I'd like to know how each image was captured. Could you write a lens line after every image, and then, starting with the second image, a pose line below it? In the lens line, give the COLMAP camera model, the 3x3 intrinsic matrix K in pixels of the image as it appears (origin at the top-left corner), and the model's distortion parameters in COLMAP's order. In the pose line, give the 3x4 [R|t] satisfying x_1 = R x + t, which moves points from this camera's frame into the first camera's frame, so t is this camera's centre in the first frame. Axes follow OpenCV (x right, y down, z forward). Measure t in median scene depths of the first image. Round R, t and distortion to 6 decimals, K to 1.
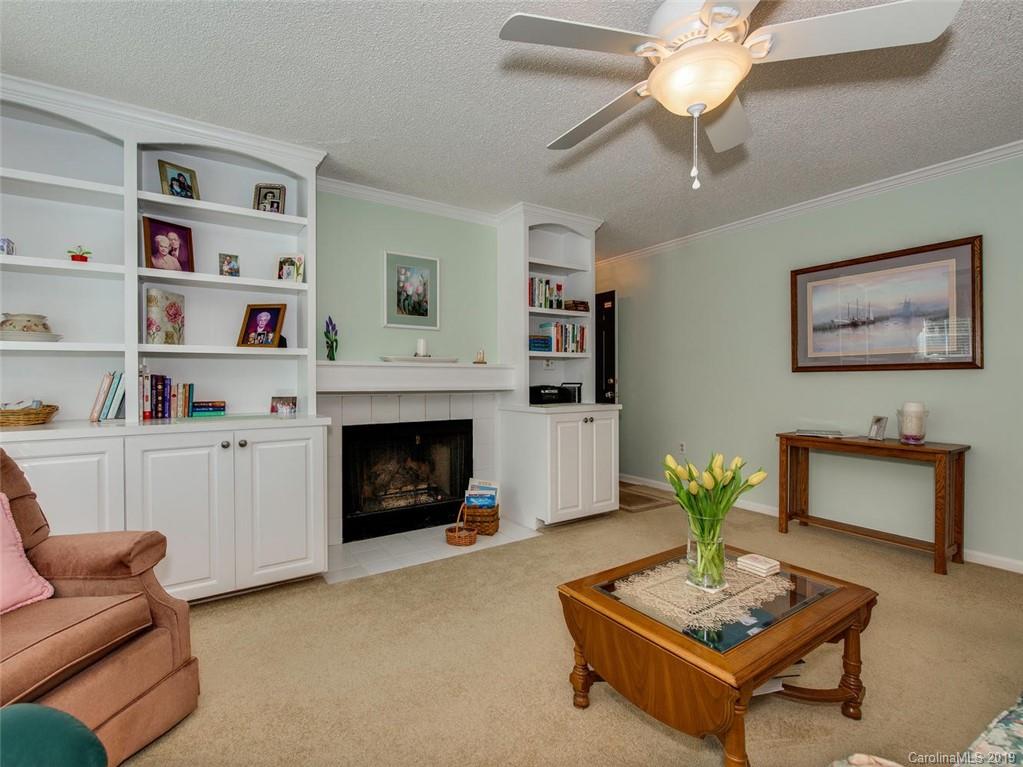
lens RADIAL K [[472.1, 0, 511.5], [0, 472.1, 383.5], [0, 0, 1]] dist [0.001566, 0.000319]
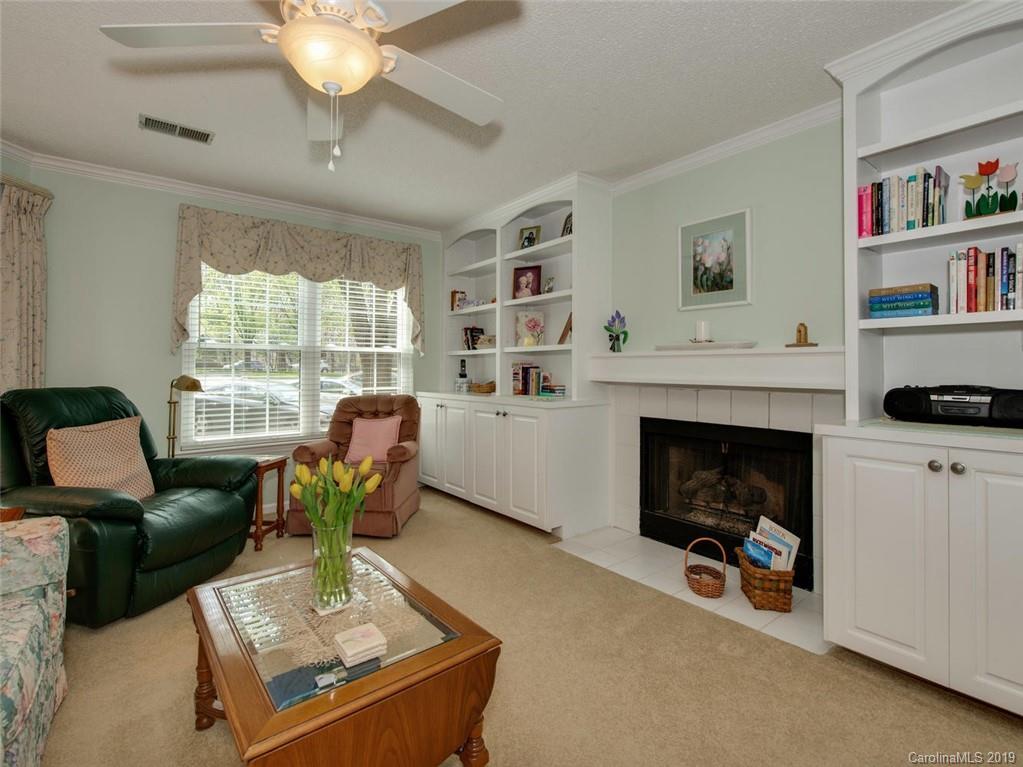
lens RADIAL K [[485.2, 0, 478.0], [0, 485.2, 365.3], [0, 0, 1]] dist [0.000099, -0.000140]
pose [[0.043239, -0.004994, -0.999052, 0.611533], [-0.013306, 0.999896, -0.005574, -0.008198], [0.998976, 0.013535, 0.043168, 0.572124]]
